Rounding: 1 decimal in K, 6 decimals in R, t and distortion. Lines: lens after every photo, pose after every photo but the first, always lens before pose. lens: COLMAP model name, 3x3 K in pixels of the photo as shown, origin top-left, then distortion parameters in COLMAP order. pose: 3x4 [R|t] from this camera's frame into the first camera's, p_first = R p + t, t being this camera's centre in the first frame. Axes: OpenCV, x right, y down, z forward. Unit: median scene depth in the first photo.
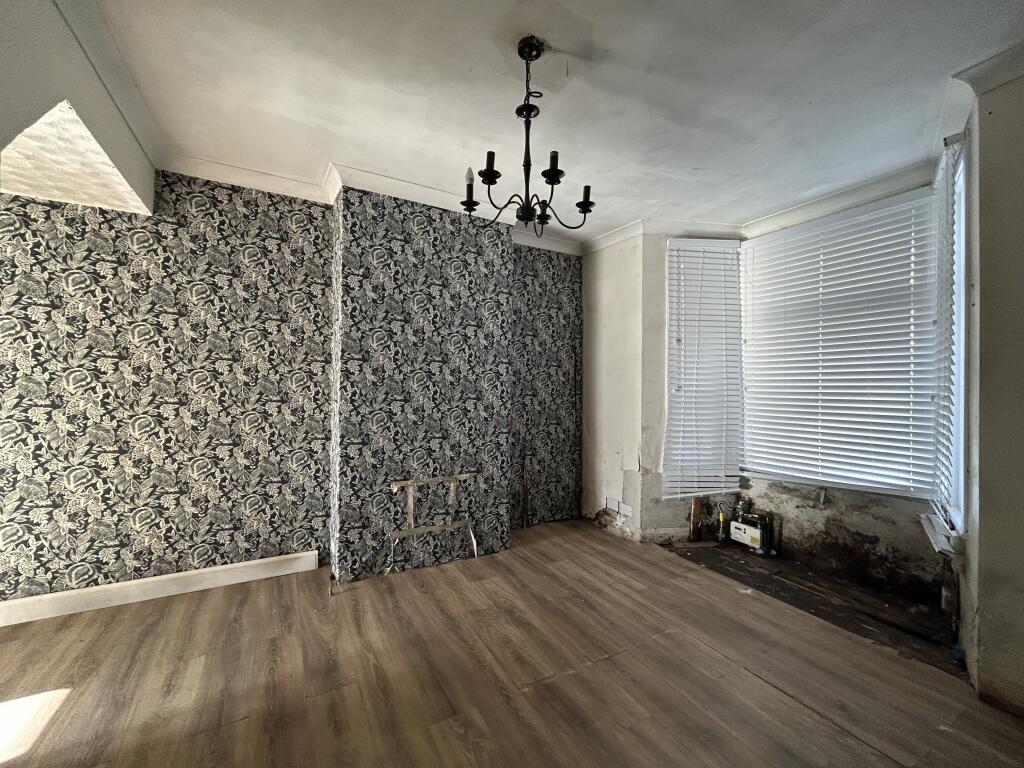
lens RADIAL K [[422.5, 0, 509.8], [0, 422.5, 381.6], [0, 0, 1]] dist [-0.000810, -0.000053]
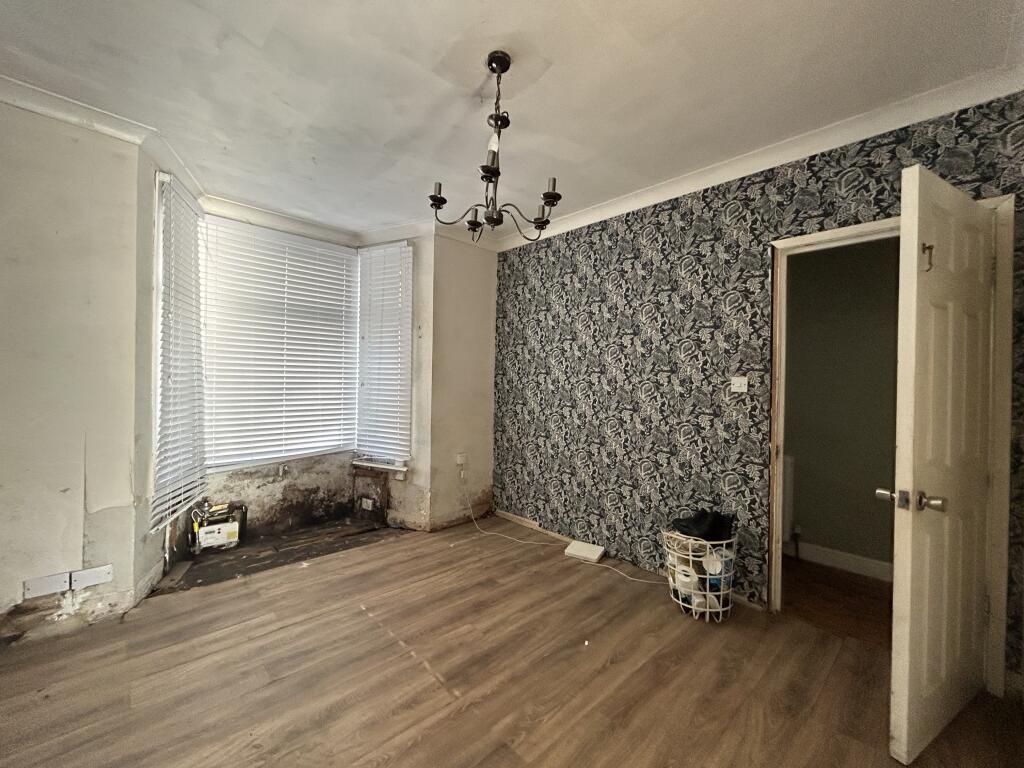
lens RADIAL K [[422.5, 0, 509.8], [0, 422.5, 381.6], [0, 0, 1]] dist [-0.000810, -0.000053]
pose [[-0.261600, -0.016718, 0.965032, -0.567669], [-0.033903, 0.999392, 0.008123, -0.007006], [-0.964581, -0.030592, -0.262008, 0.705832]]
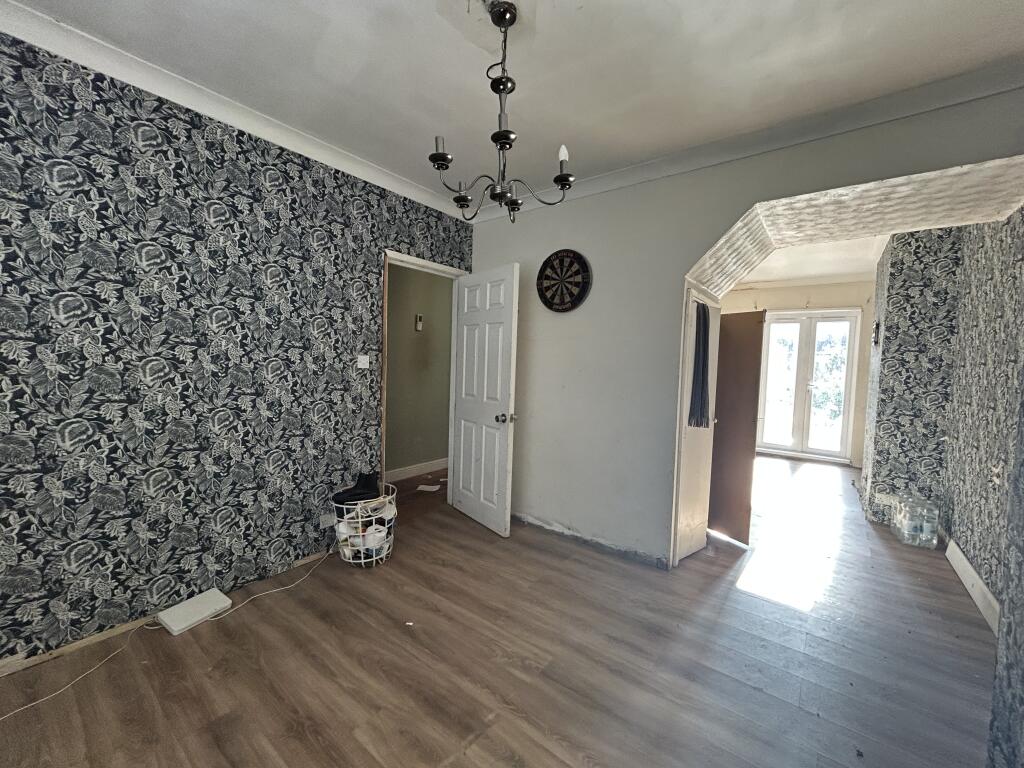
lens RADIAL K [[409.2, 0, 505.4], [0, 409.2, 393.0], [0, 0, 1]] dist [0.000679, 0.000084]
pose [[-0.919257, 0.002409, -0.393651, 0.209613], [-0.018814, 0.998570, 0.050048, 0.009012], [0.393208, 0.053413, -0.917897, 1.064692]]
